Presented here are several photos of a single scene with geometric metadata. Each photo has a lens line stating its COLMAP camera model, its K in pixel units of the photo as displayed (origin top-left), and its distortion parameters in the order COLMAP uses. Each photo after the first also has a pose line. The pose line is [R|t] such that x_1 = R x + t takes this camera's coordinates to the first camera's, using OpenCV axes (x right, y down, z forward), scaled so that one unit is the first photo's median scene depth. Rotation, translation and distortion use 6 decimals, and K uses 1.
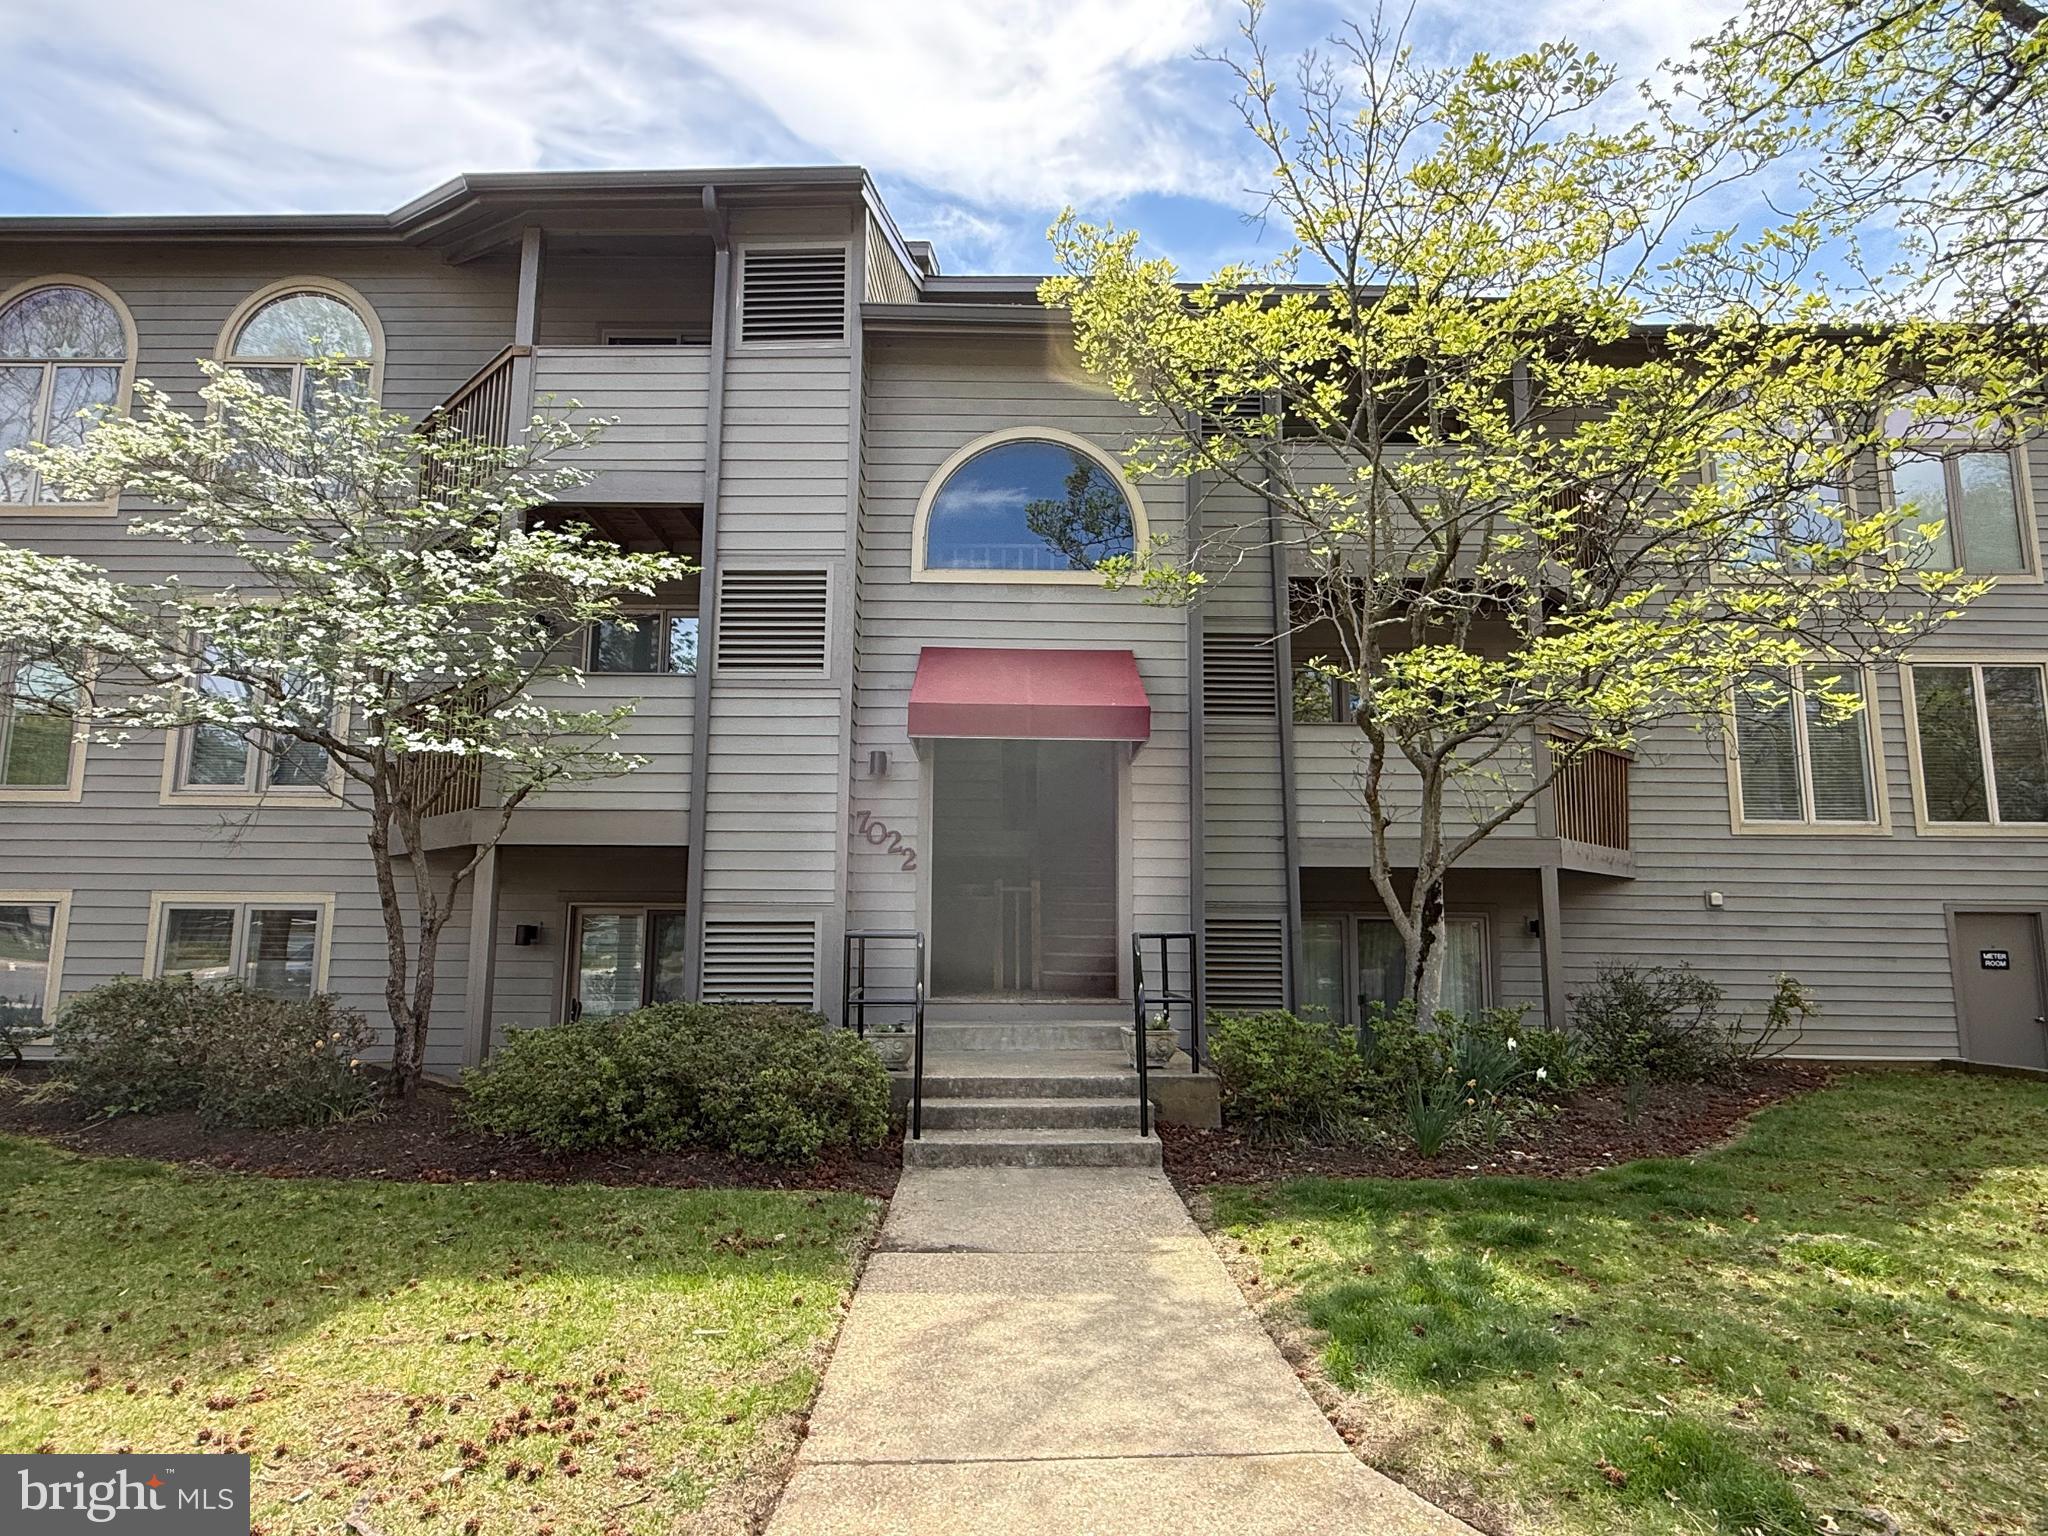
lens RADIAL K [[1148.5, 0, 1024.4], [0, 1148.5, 766.0], [0, 0, 1]] dist [-0.000109, 0.000989]
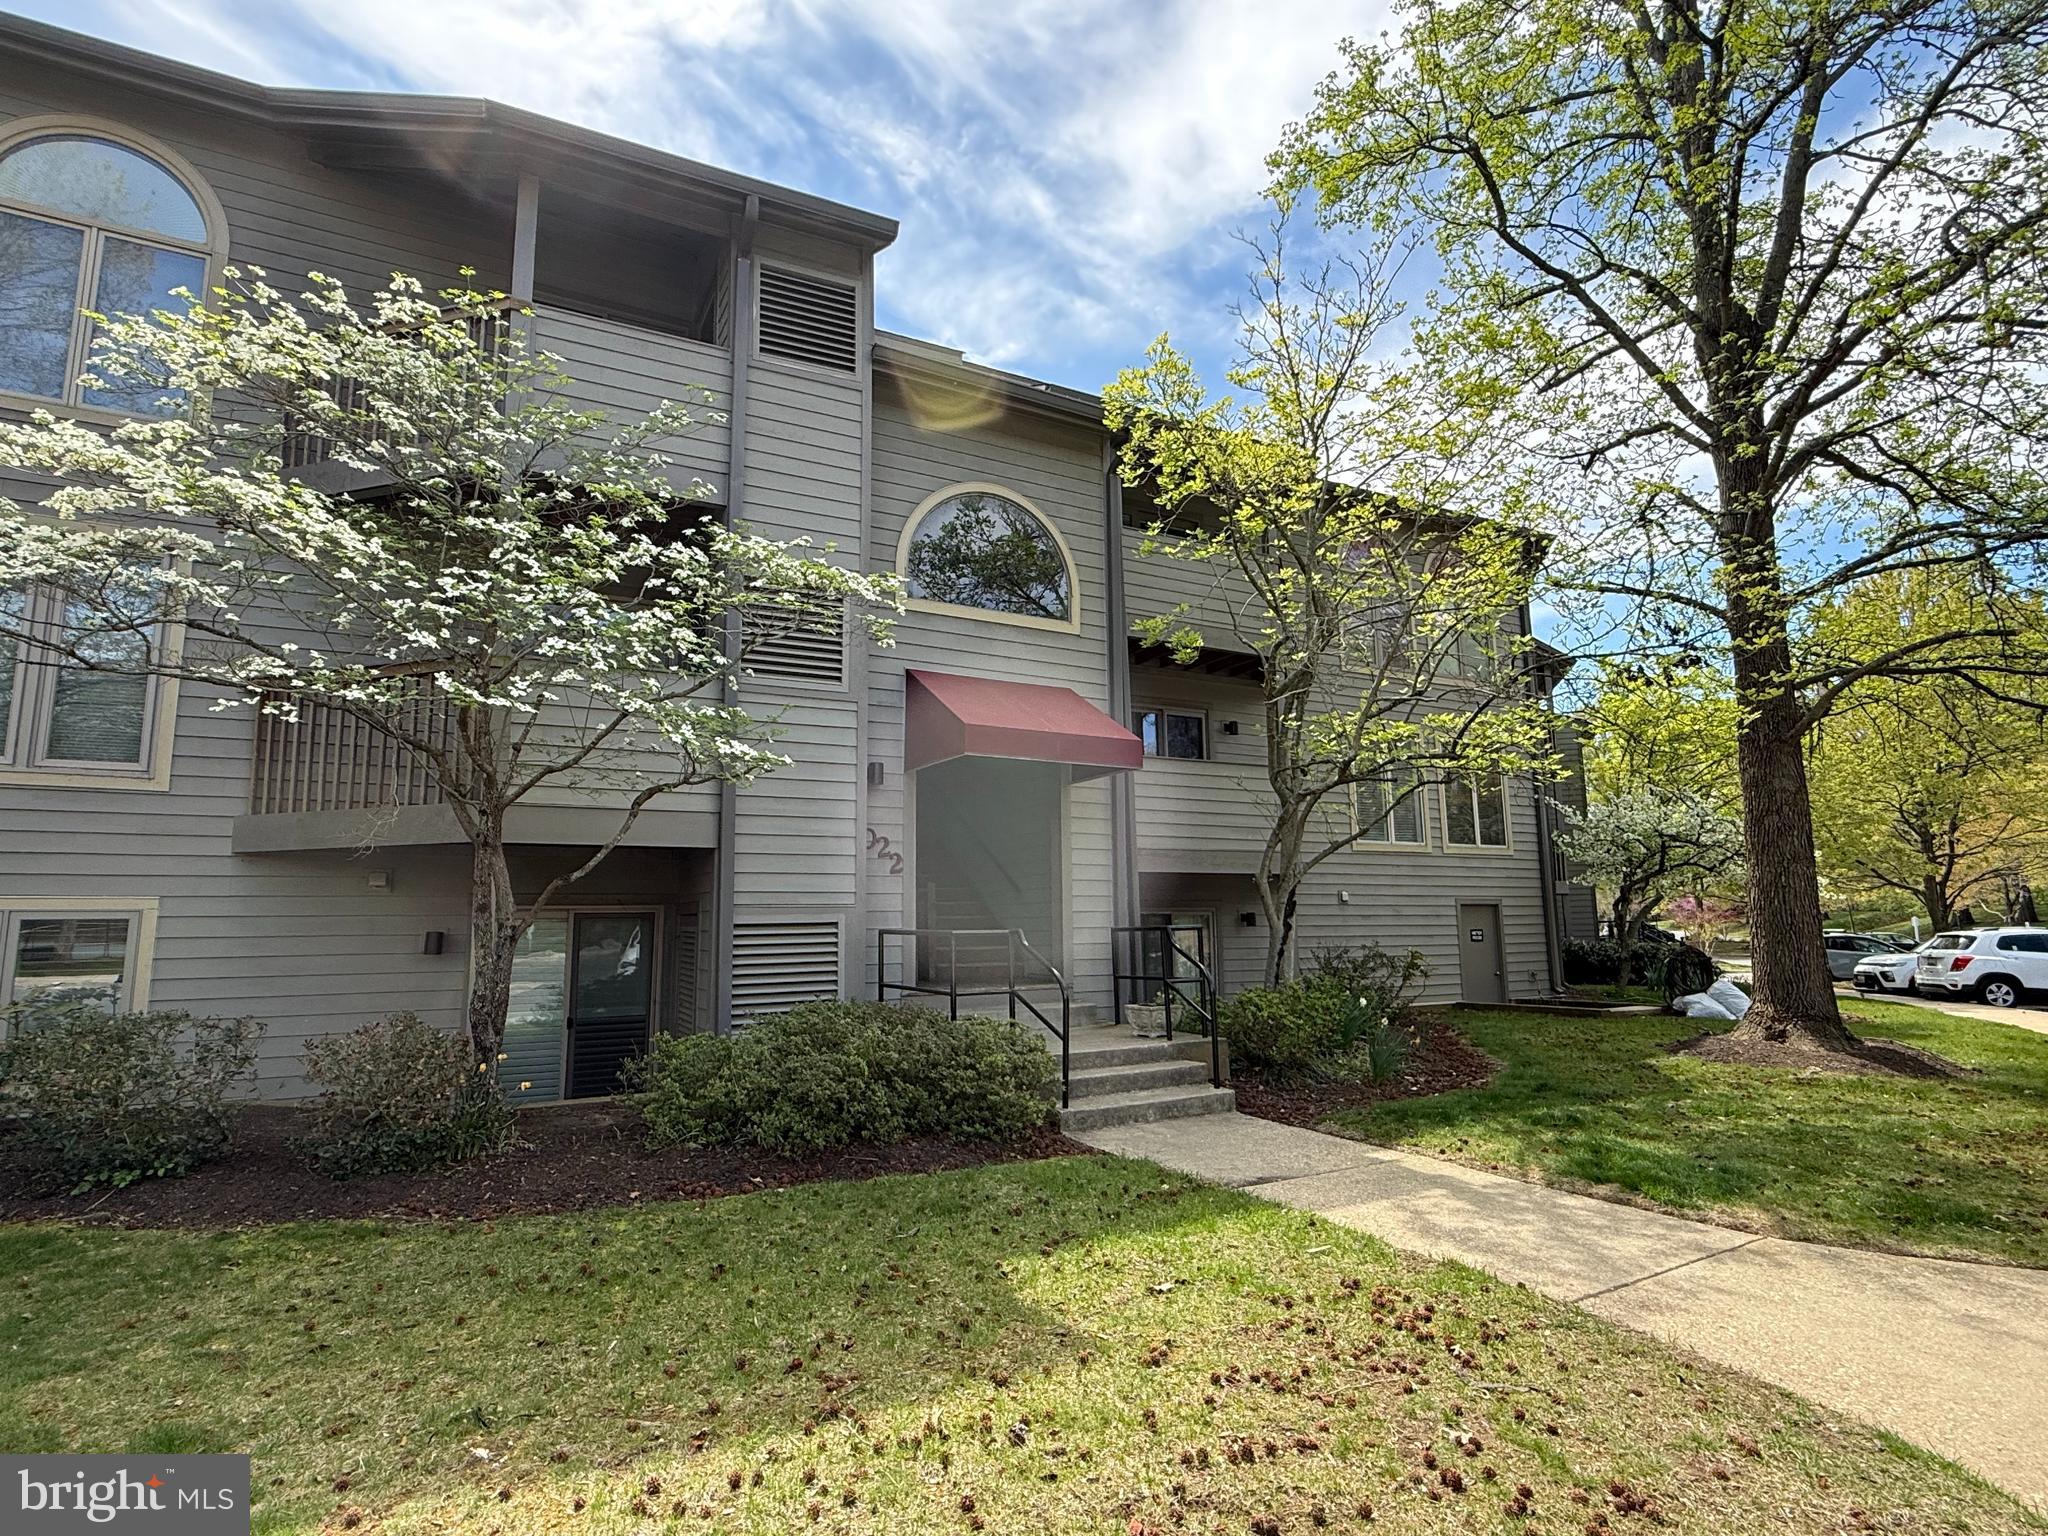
lens RADIAL K [[1066.6, 0, 1011.4], [0, 1066.6, 769.7], [0, 0, 1]] dist [-0.001395, -0.000318]
pose [[0.880021, 0.051522, 0.472132, -0.492216], [-0.050024, 0.998624, -0.015735, 0.003150], [-0.472293, -0.009771, 0.881388, 0.061006]]
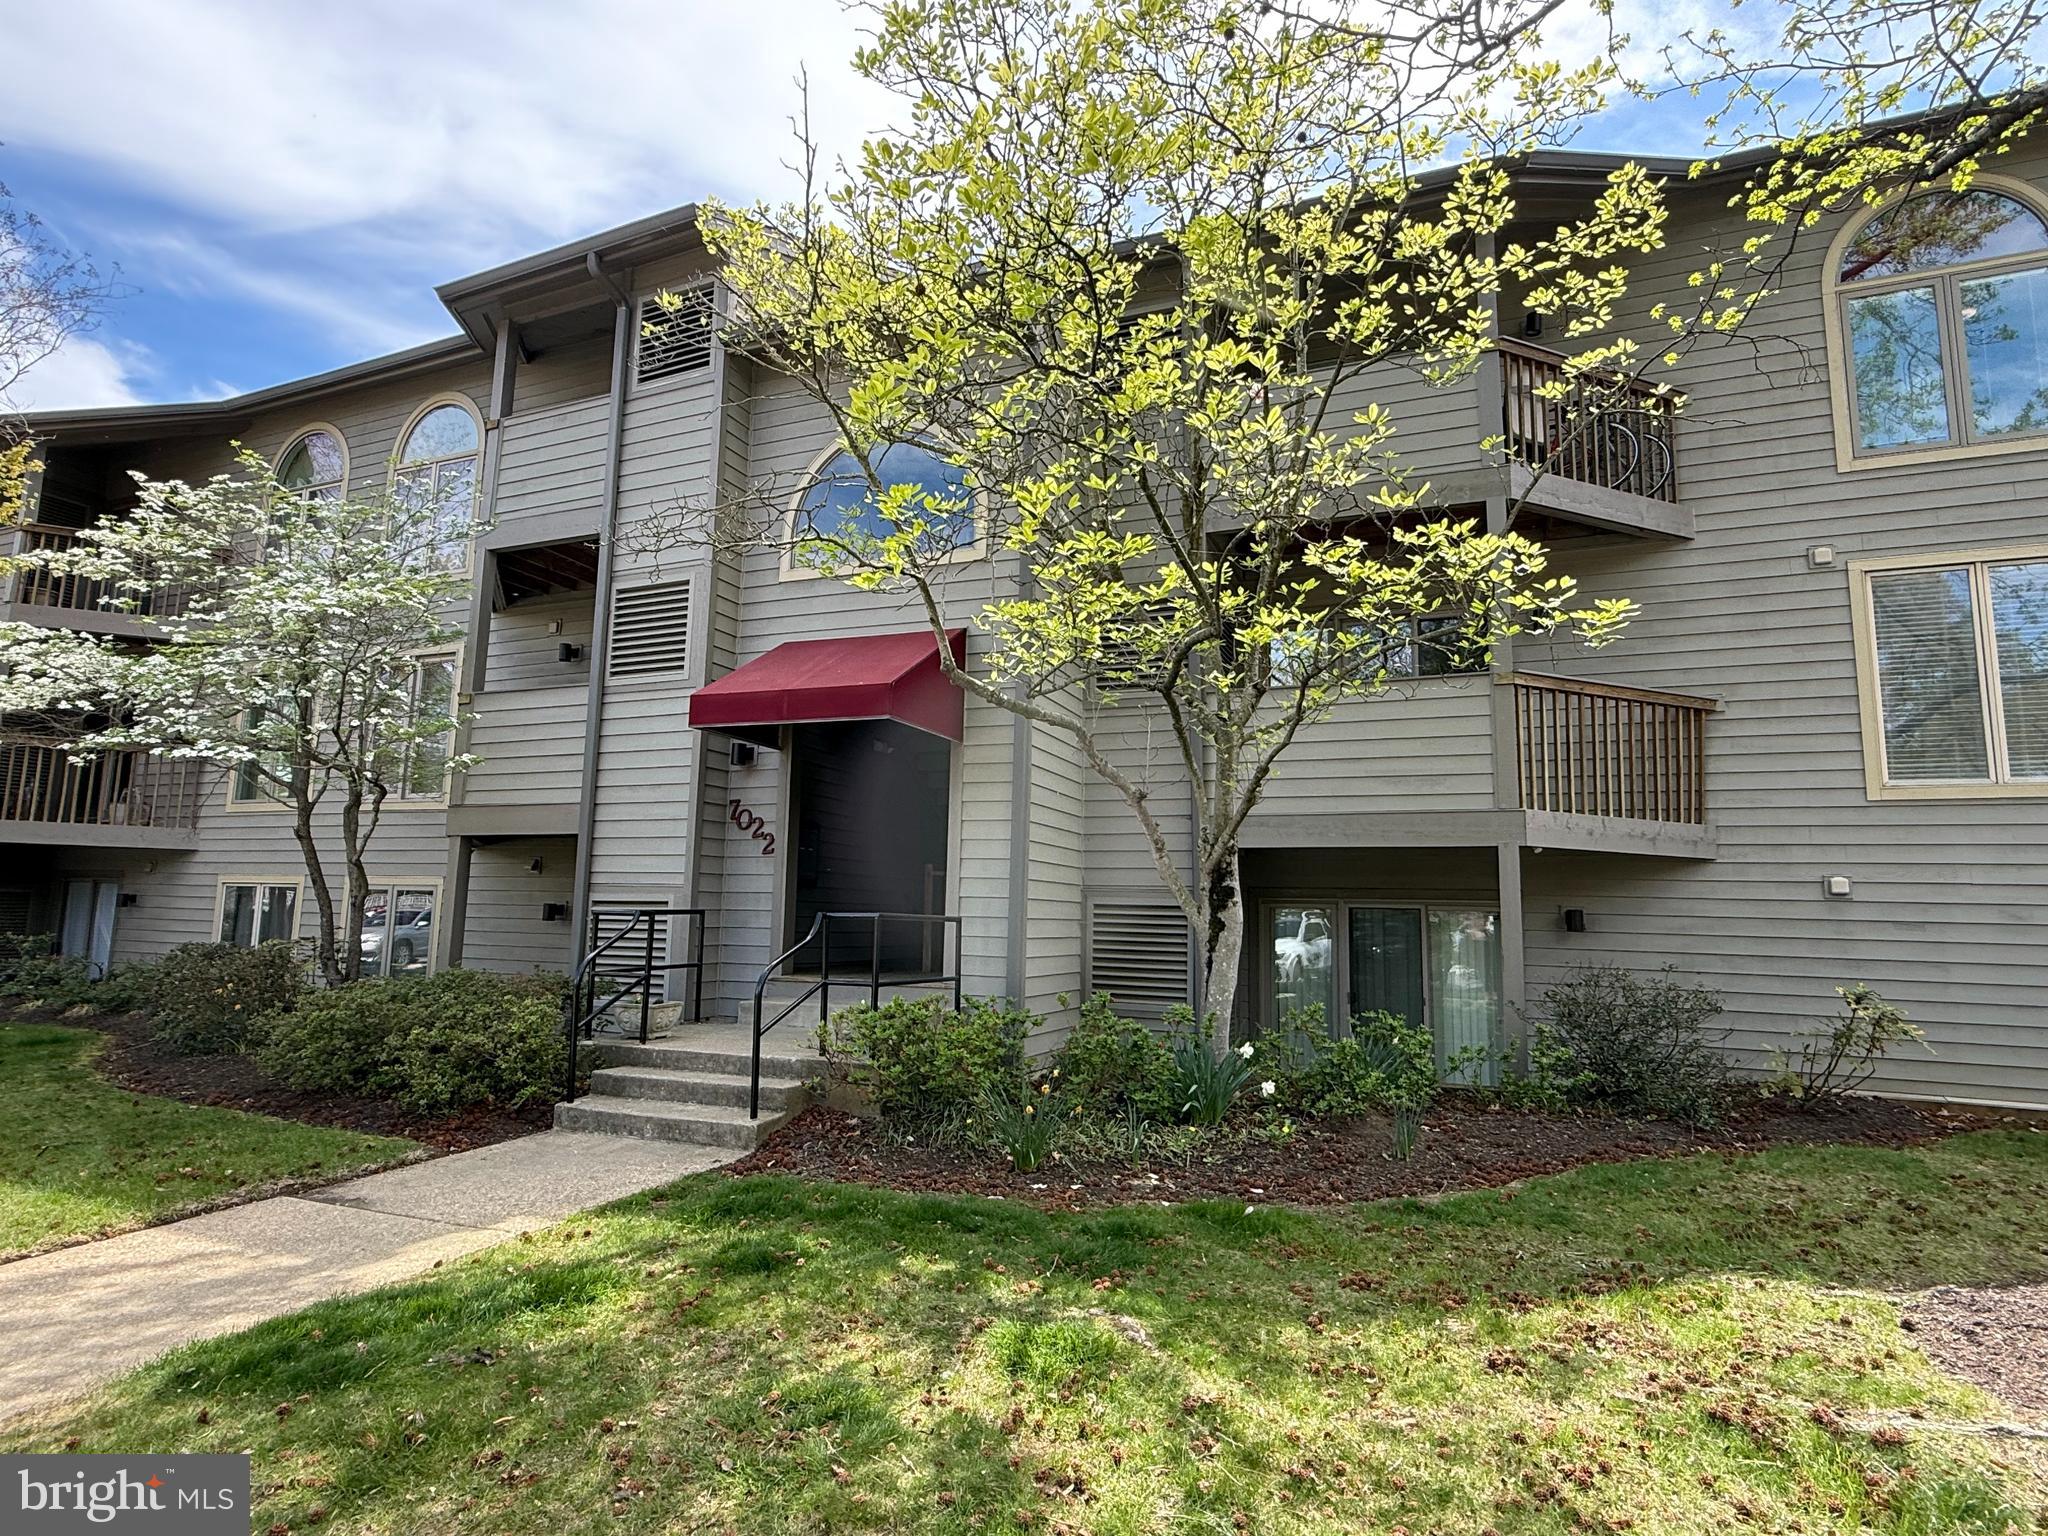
lens RADIAL K [[1066.6, 0, 1021.3], [0, 1066.6, 768.8], [0, 0, 1]] dist [-0.001395, -0.000318]
pose [[0.925316, -0.039609, -0.377122, 0.494894], [0.039353, 0.999190, -0.008386, 0.029939], [0.377149, -0.007082, 0.926126, 0.180653]]
